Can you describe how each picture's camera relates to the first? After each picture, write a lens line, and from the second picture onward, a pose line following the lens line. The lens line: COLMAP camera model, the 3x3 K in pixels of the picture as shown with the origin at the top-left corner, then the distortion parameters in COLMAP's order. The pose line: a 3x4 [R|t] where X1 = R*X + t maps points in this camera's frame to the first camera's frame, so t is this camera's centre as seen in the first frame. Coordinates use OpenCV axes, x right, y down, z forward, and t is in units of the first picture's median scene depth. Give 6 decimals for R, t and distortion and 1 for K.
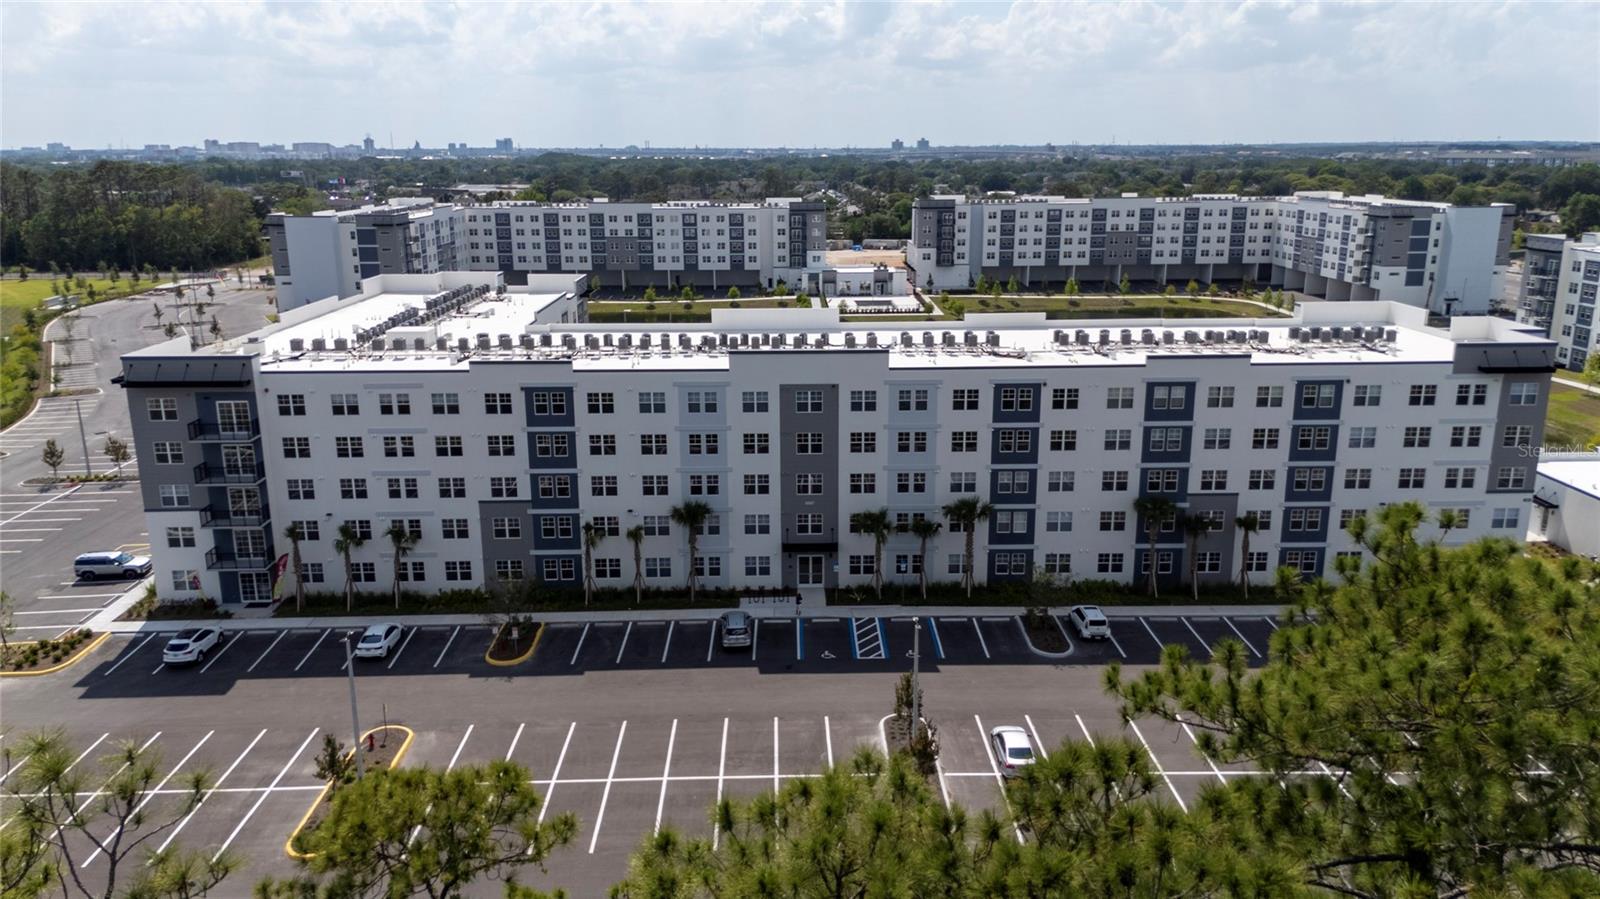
lens RADIAL K [[1193.5, 0, 802.5], [0, 1193.5, 448.1], [0, 0, 1]] dist [0.081968, -0.068849]
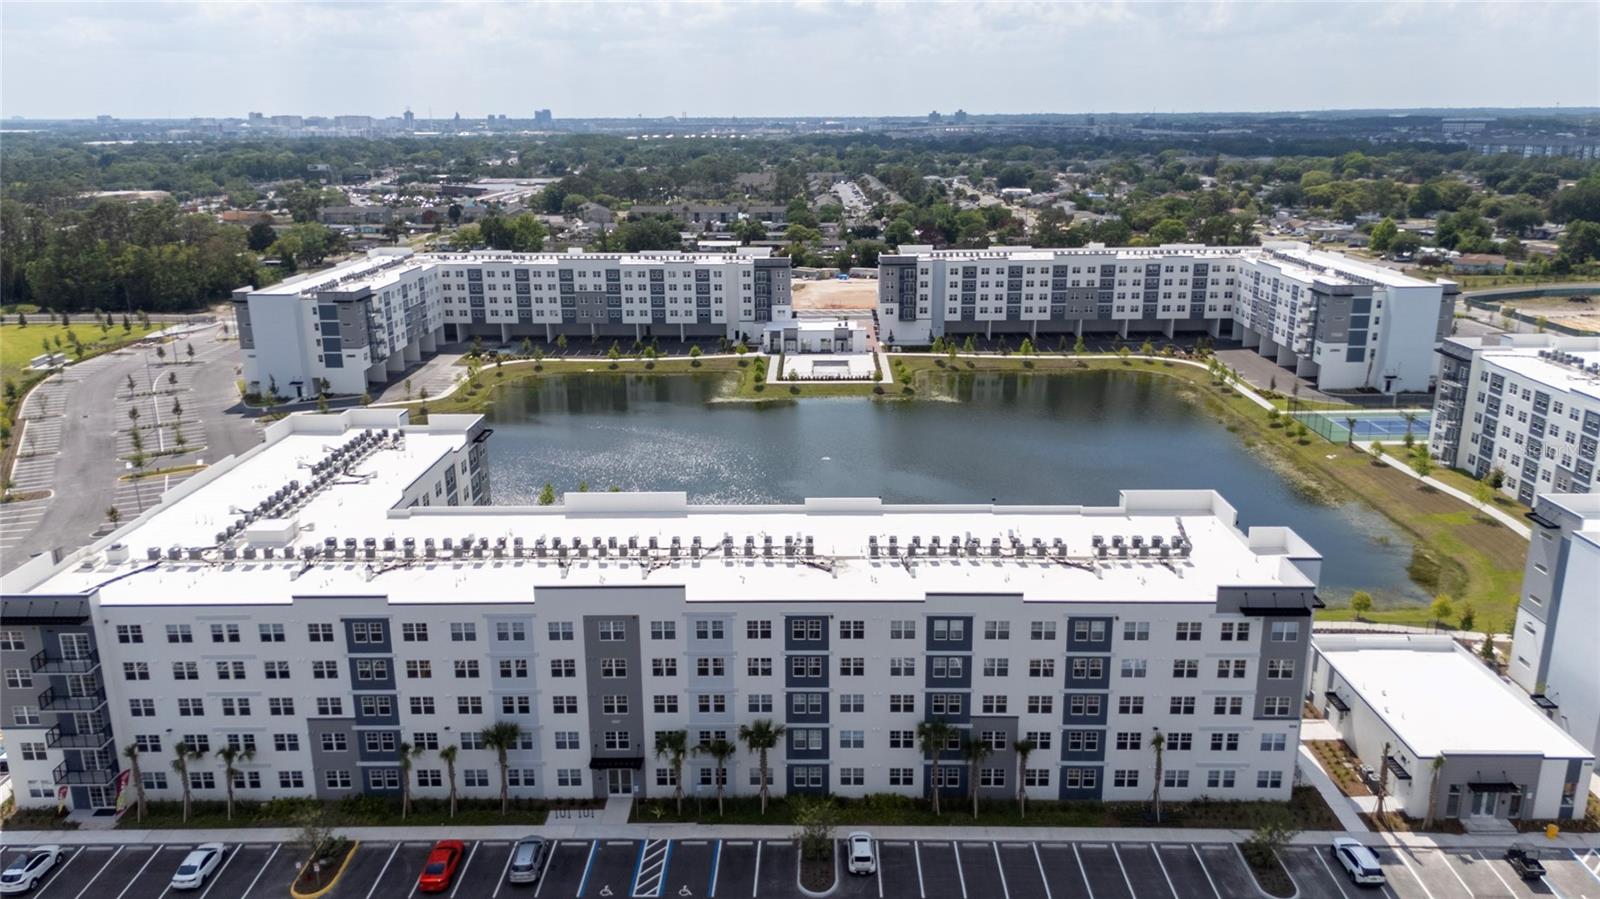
lens RADIAL K [[1189.7, 0, 800.0], [0, 1189.7, 449.5], [0, 0, 1]] dist [0.095551, -0.092054]
pose [[0.999336, 0.006754, -0.035792, 0.202690], [-0.005699, 0.999549, 0.029479, -0.224692], [0.035975, -0.029255, 0.998924, -0.054853]]
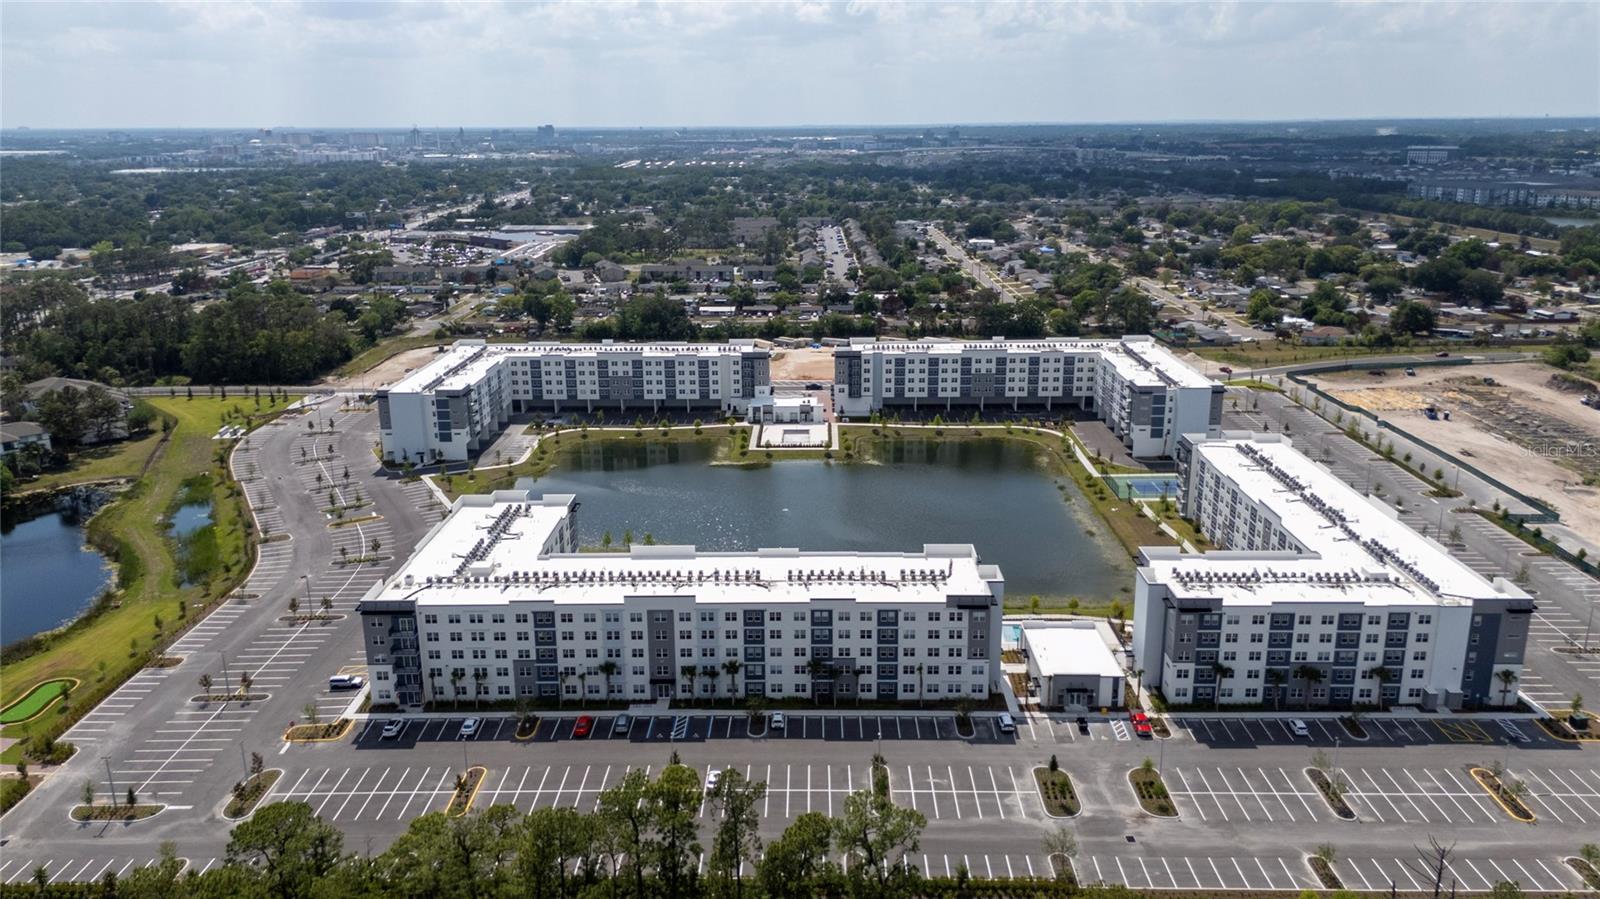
lens RADIAL K [[1194.8, 0, 800.0], [0, 1194.8, 449.5], [0, 0, 1]] dist [0.150504, -0.232887]
pose [[0.999315, 0.005588, -0.036571, 0.333305], [-0.004667, 0.999671, 0.025224, -0.394780], [0.036700, -0.025037, 0.999013, -1.178504]]
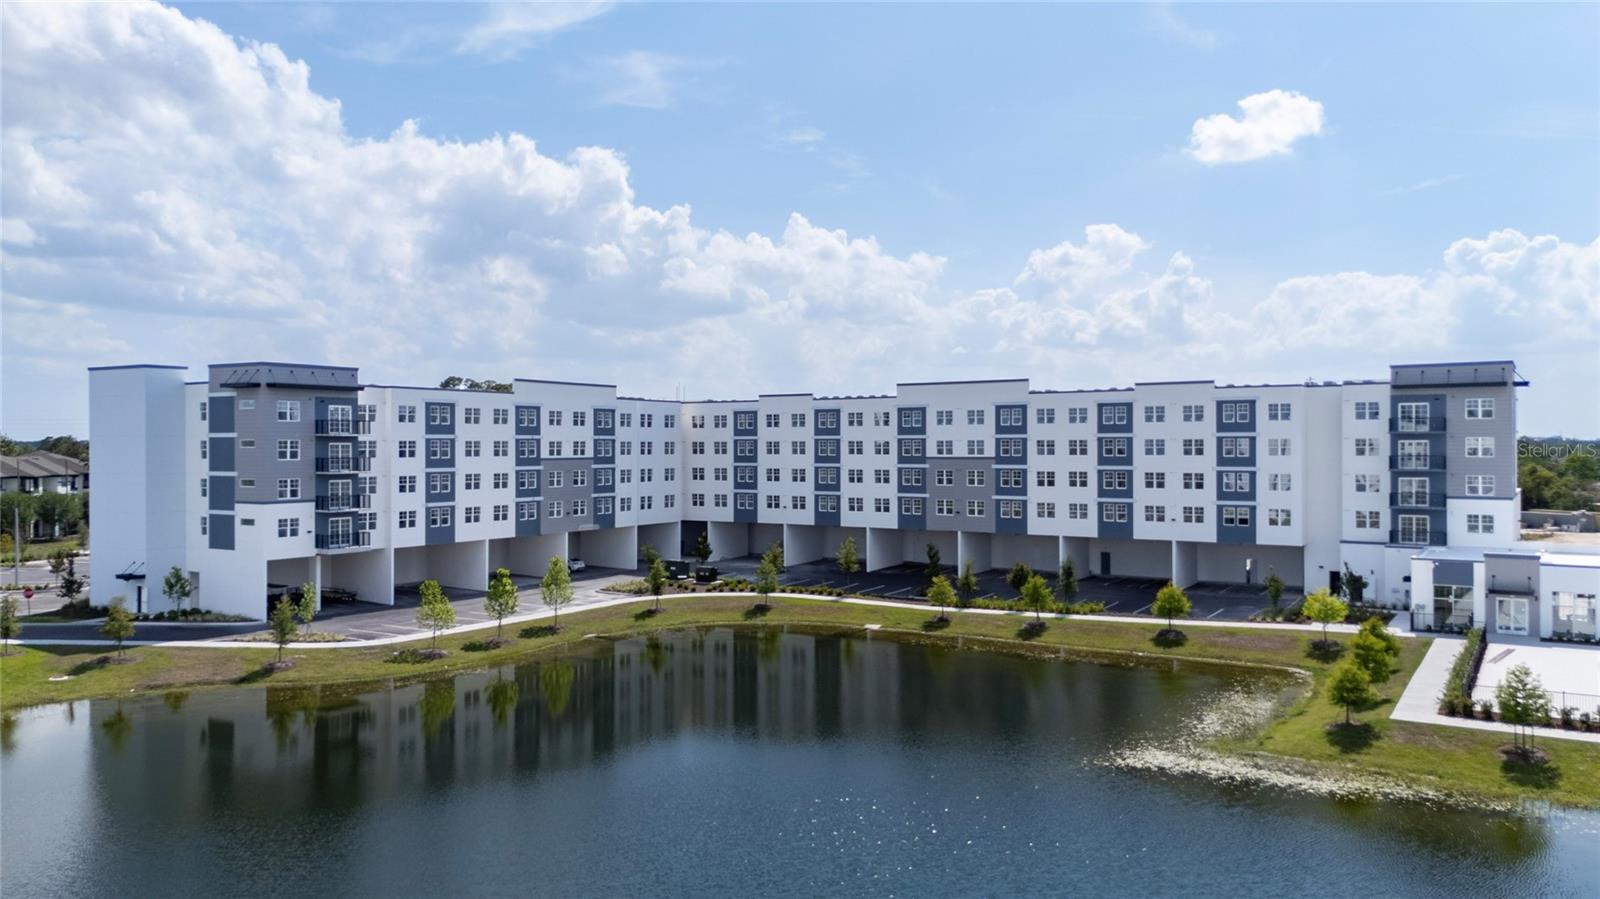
lens RADIAL K [[1168.8, 0, 803.1], [0, 1168.8, 456.5], [0, 0, 1]] dist [0.092365, -0.091332]
pose [[0.833208, 0.006812, -0.552917, 0.121272], [-0.135885, 0.971784, -0.192797, -0.265074], [0.536003, 0.235773, 0.810624, 1.918893]]
